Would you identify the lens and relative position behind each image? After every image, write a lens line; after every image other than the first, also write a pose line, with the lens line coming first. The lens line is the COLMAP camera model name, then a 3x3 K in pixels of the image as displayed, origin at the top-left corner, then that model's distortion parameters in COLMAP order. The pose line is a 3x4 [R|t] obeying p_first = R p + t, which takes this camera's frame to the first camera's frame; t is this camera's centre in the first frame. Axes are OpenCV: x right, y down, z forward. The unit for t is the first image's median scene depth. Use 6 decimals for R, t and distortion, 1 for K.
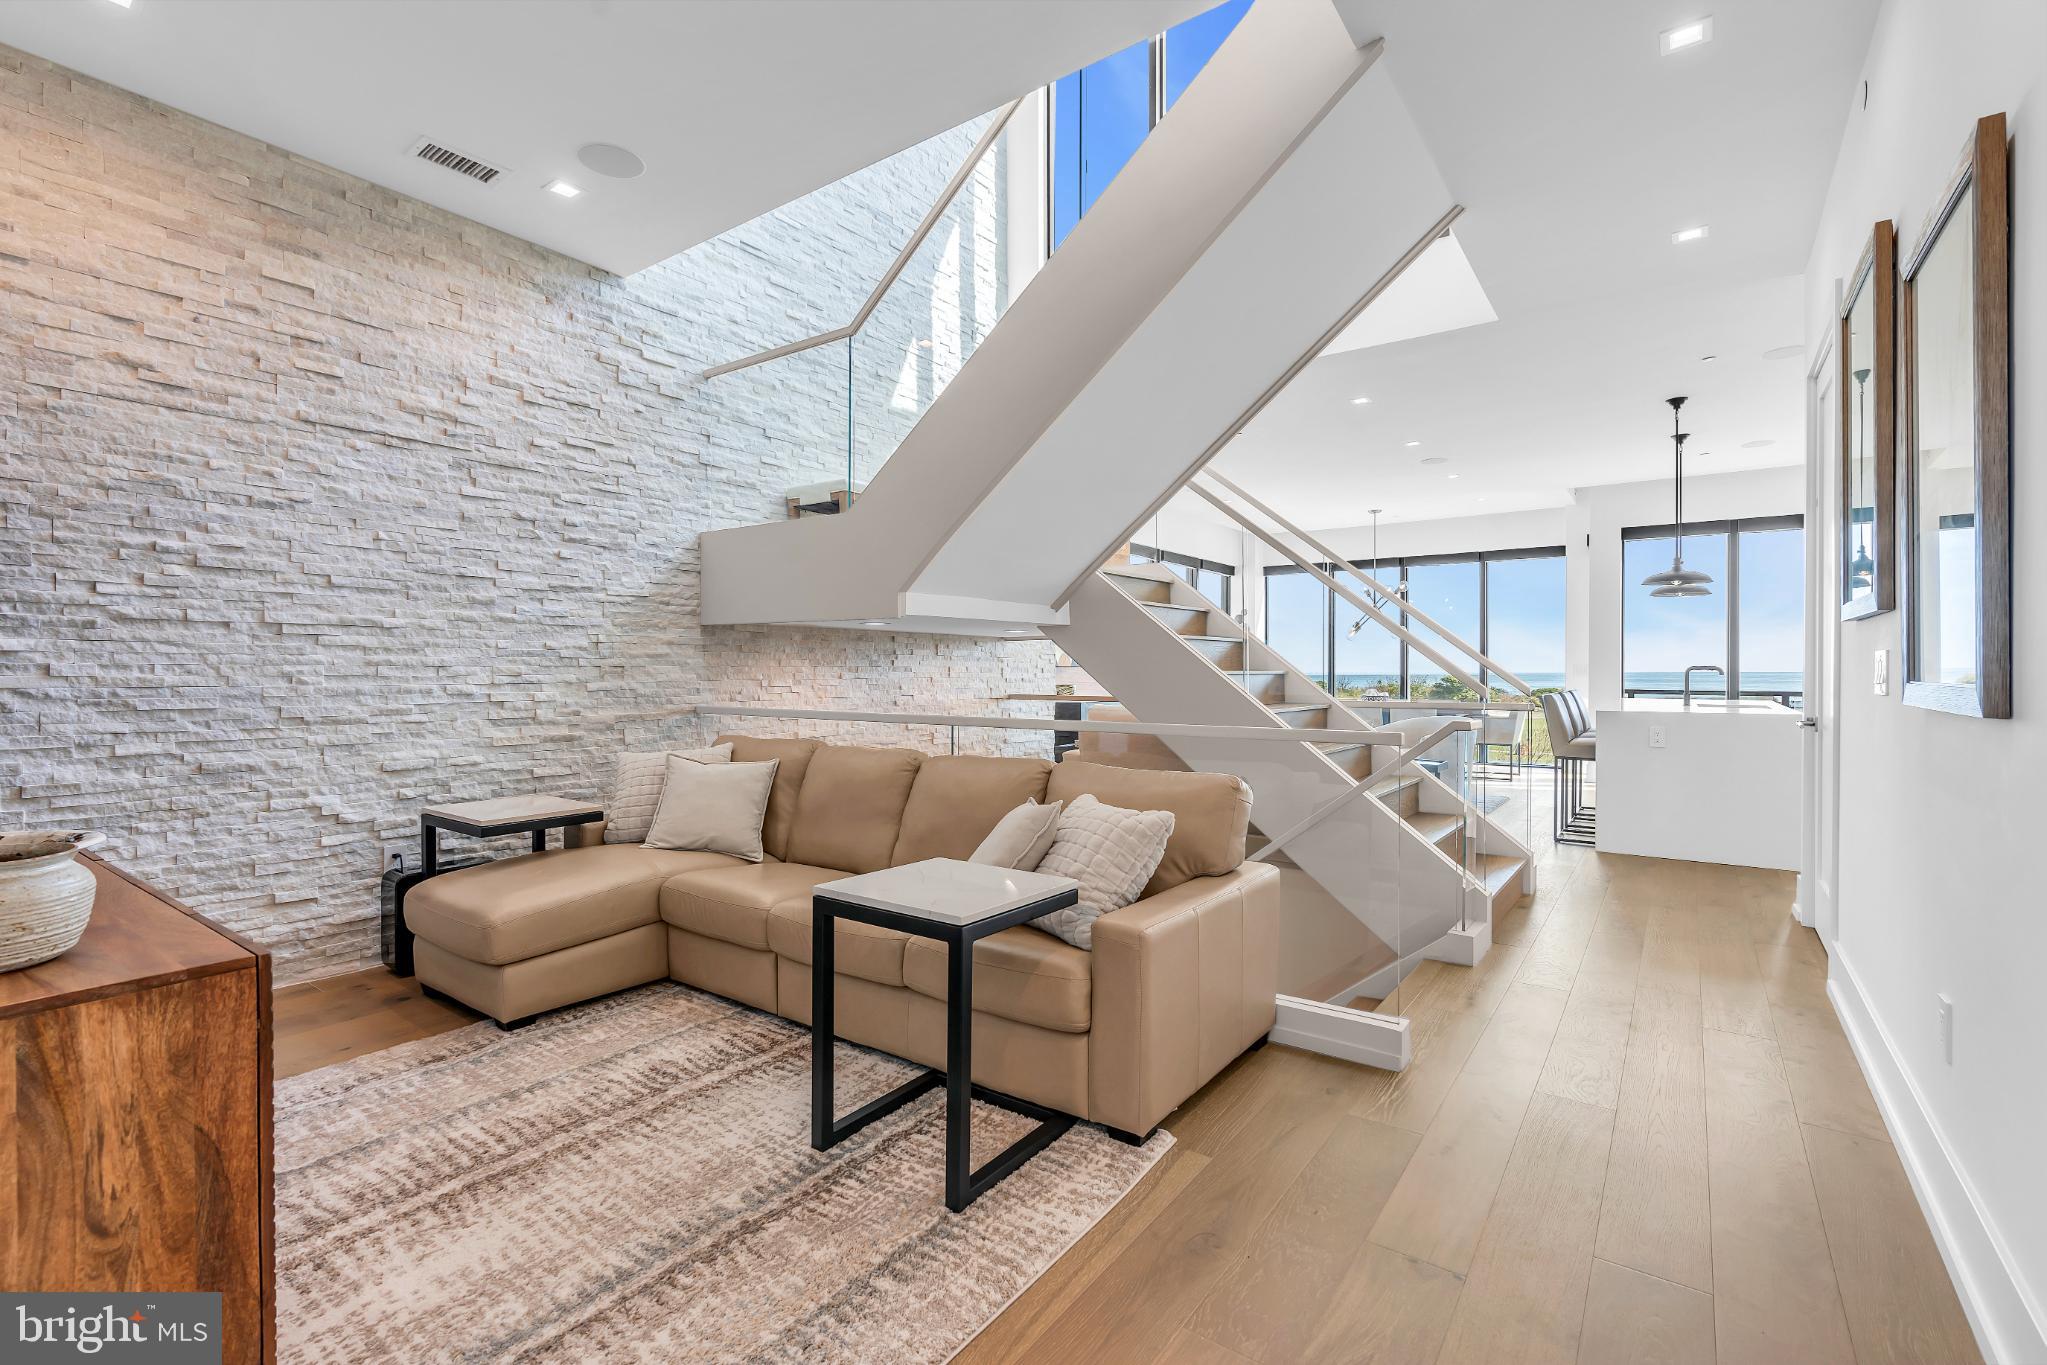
lens RADIAL K [[923.6, 0, 1027.5], [0, 923.6, 675.2], [0, 0, 1]] dist [-0.001372, 0.002828]
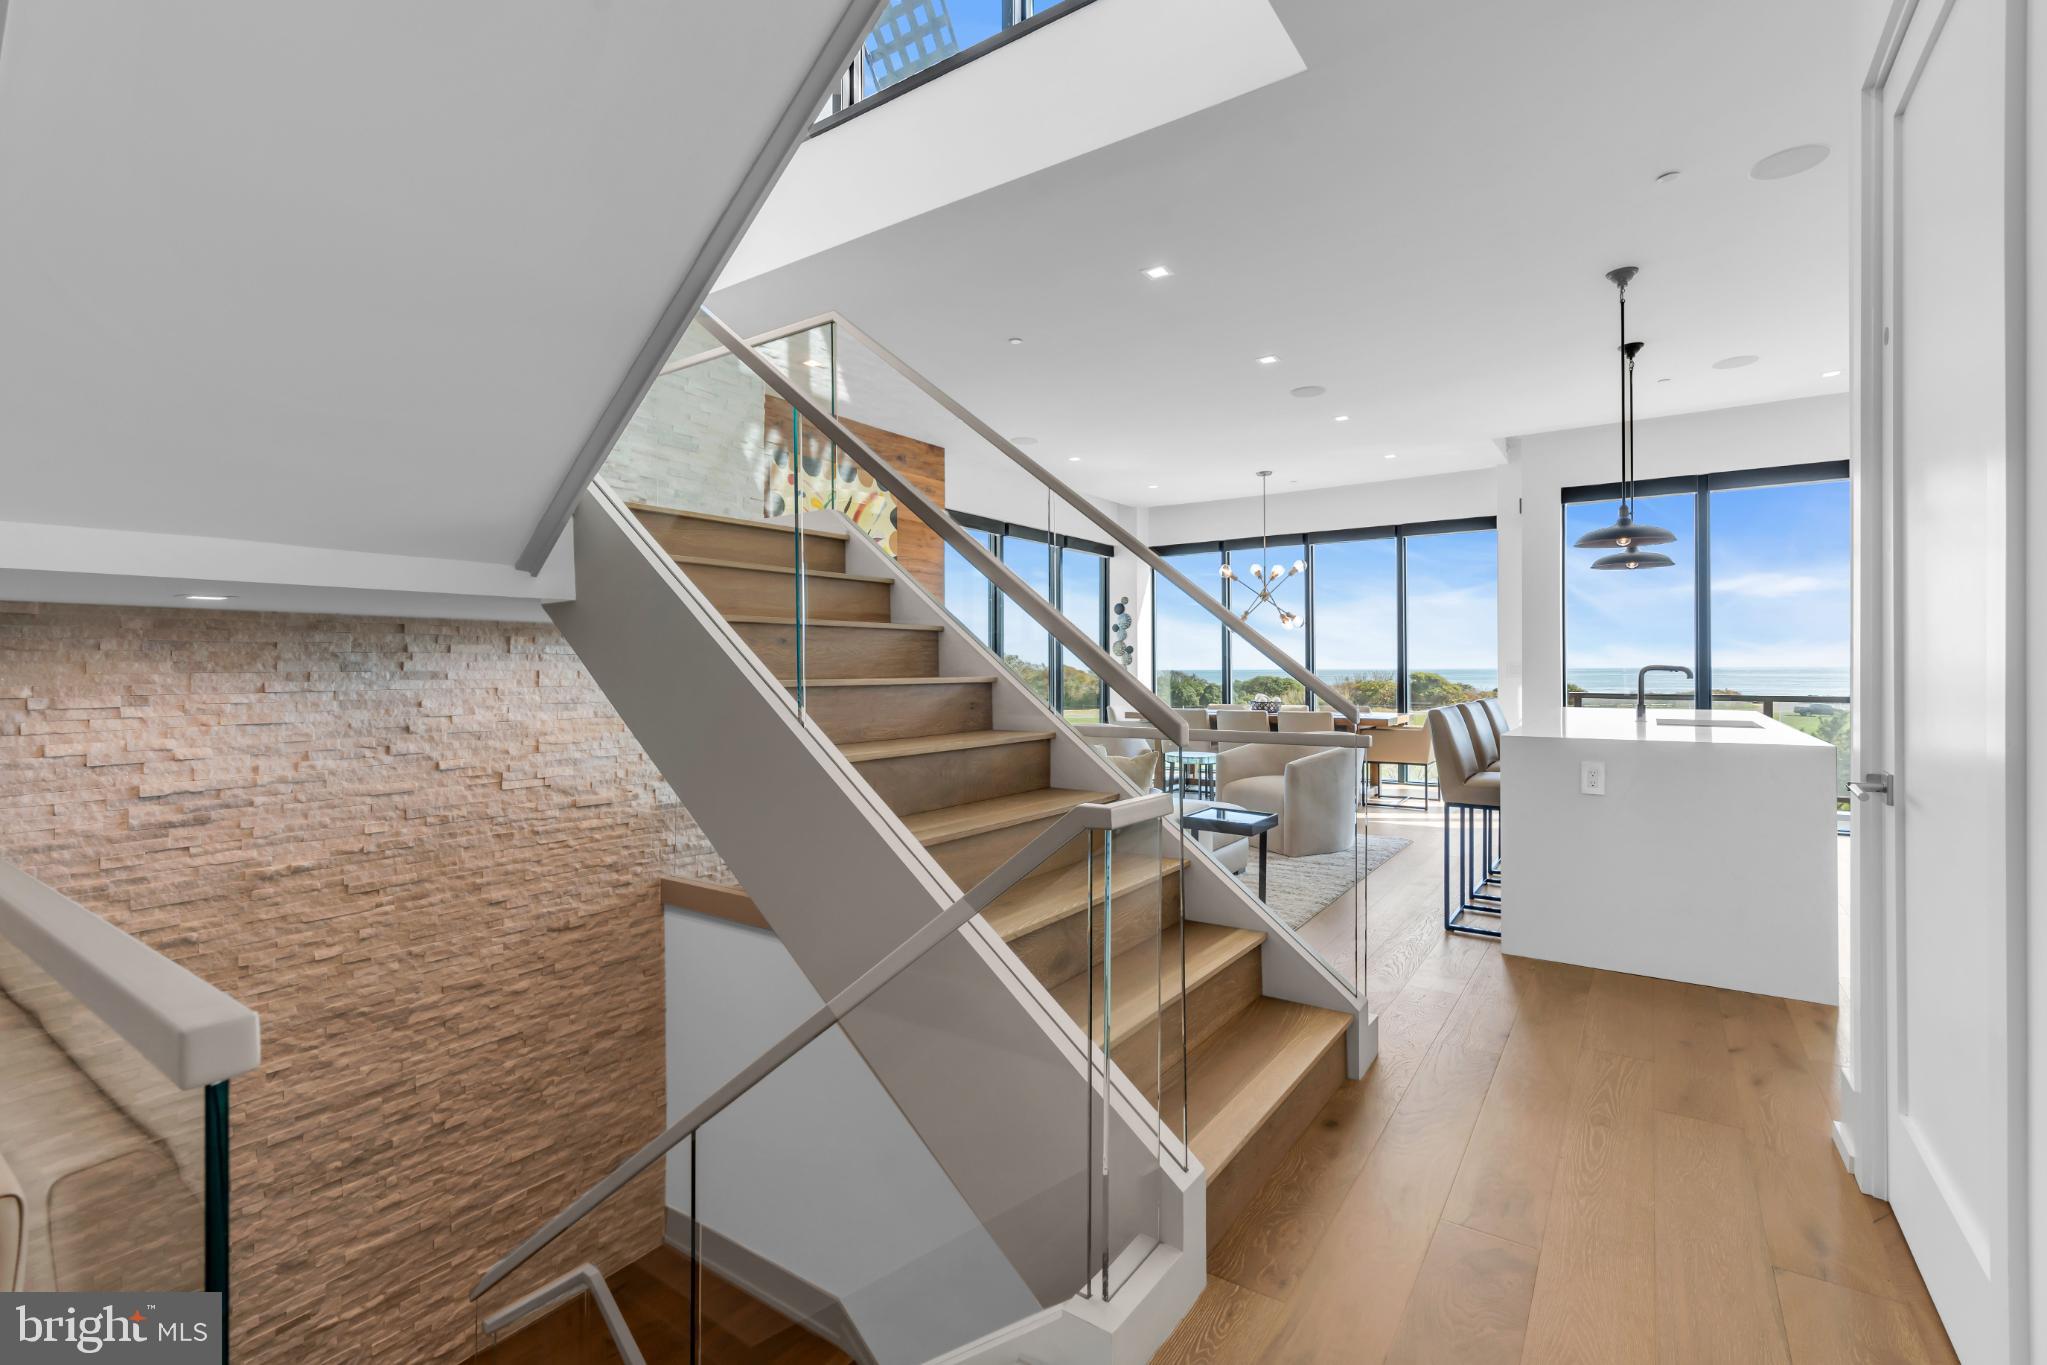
lens RADIAL K [[923.6, 0, 1028.3], [0, 923.6, 671.2], [0, 0, 1]] dist [-0.001372, 0.002828]
pose [[0.999566, -0.004690, 0.029074, 0.212959], [0.004760, 0.999986, -0.002335, -0.004888], [-0.029062, 0.002473, 0.999575, 0.290376]]
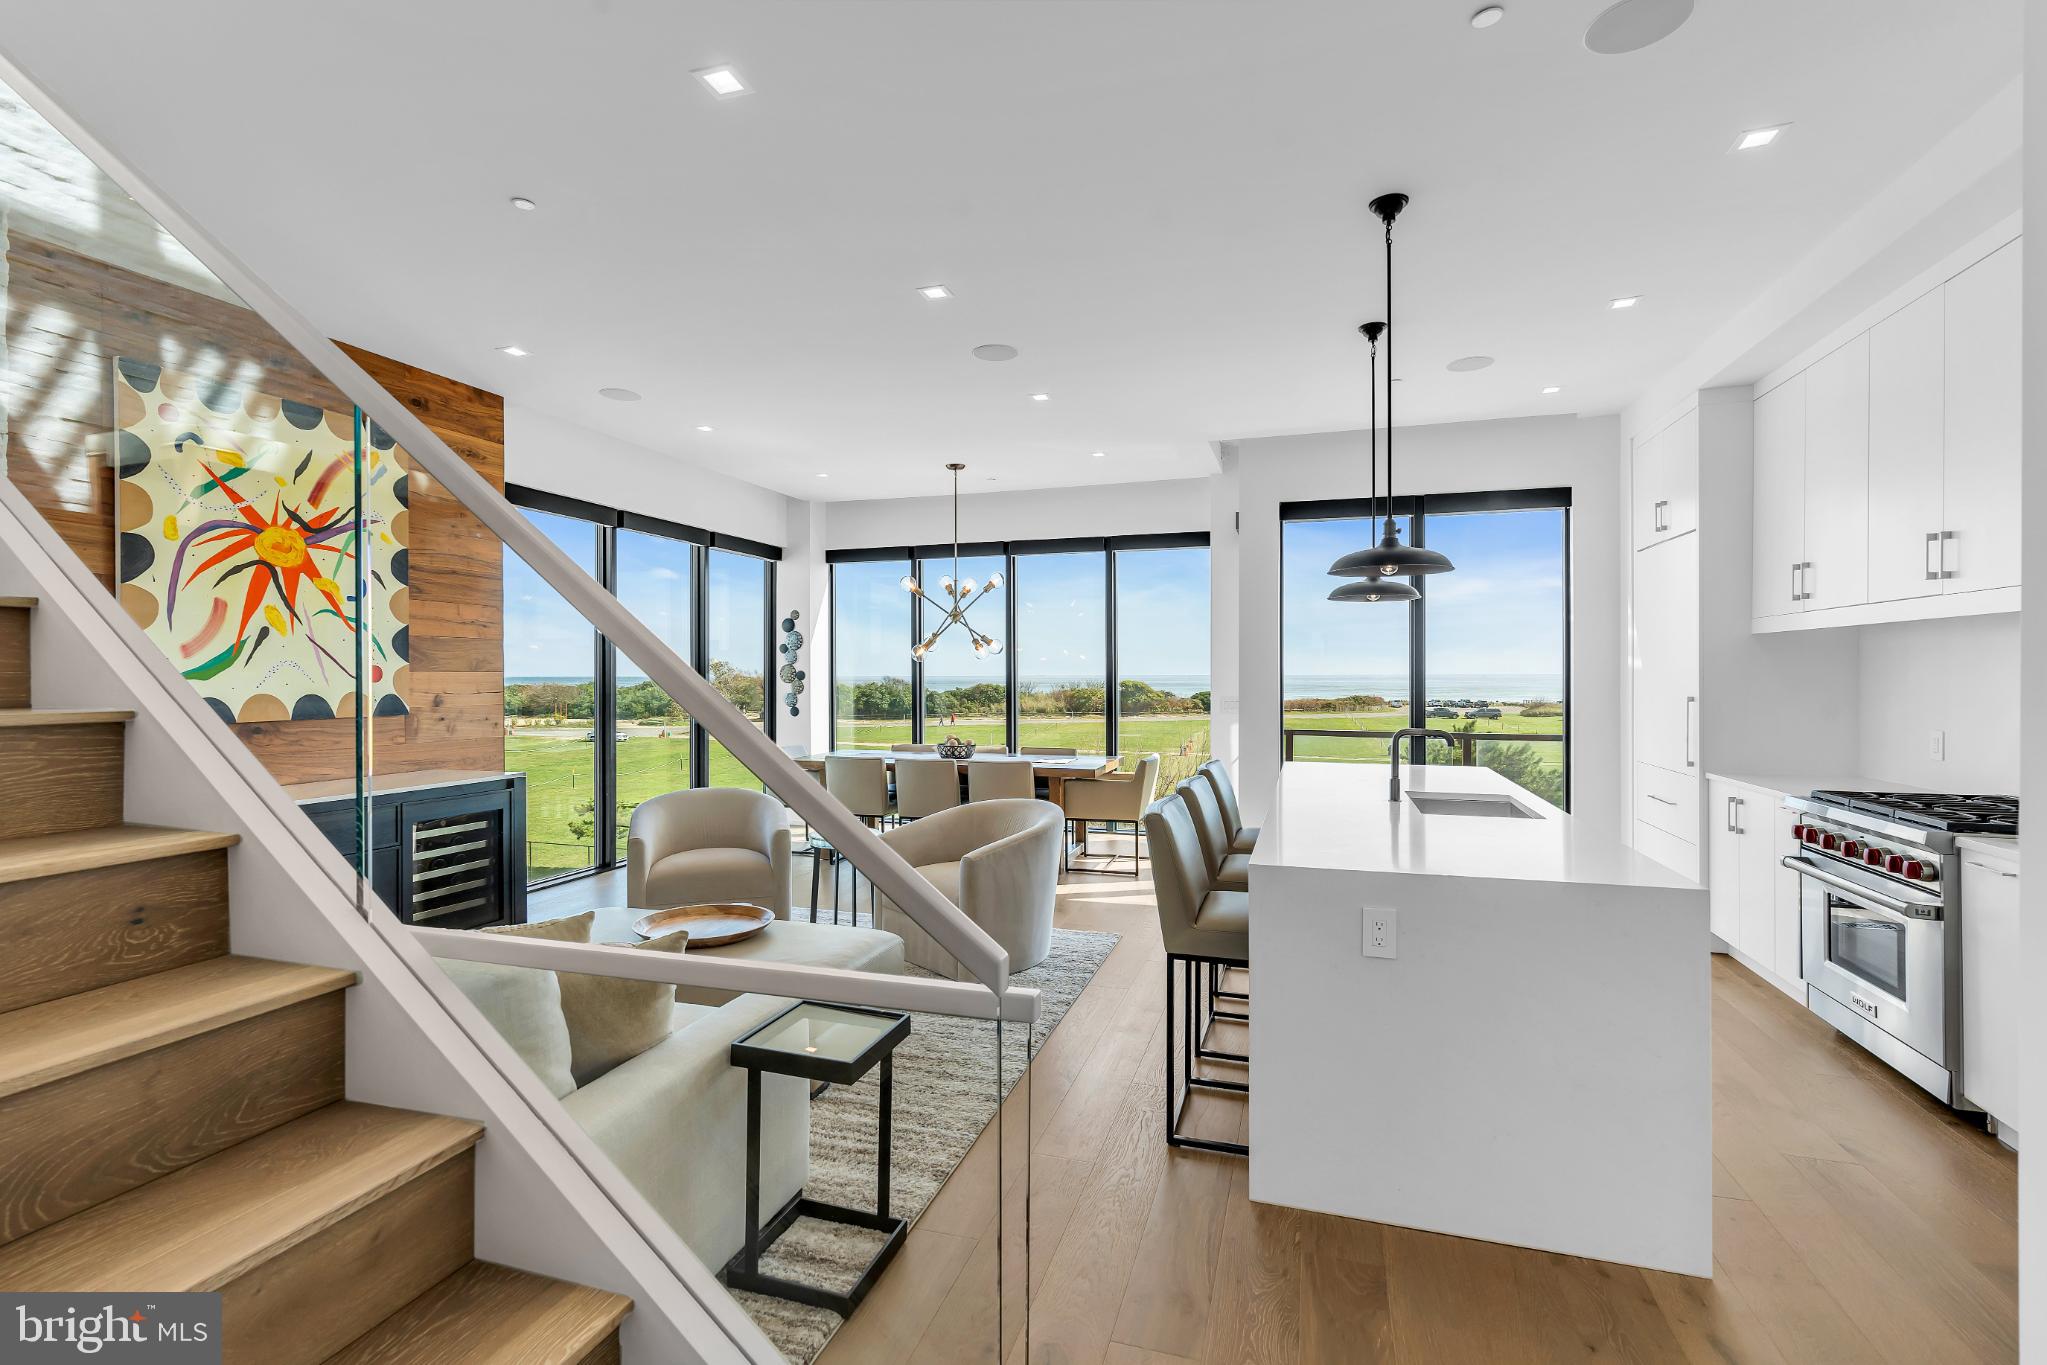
lens RADIAL K [[923.6, 0, 1032.1], [0, 923.6, 687.5], [0, 0, 1]] dist [-0.001372, 0.002828]
pose [[0.946982, -0.007278, 0.321206, 0.313543], [0.003829, 0.999928, 0.011369, -0.037848], [-0.321265, -0.009537, 0.946941, 0.515026]]
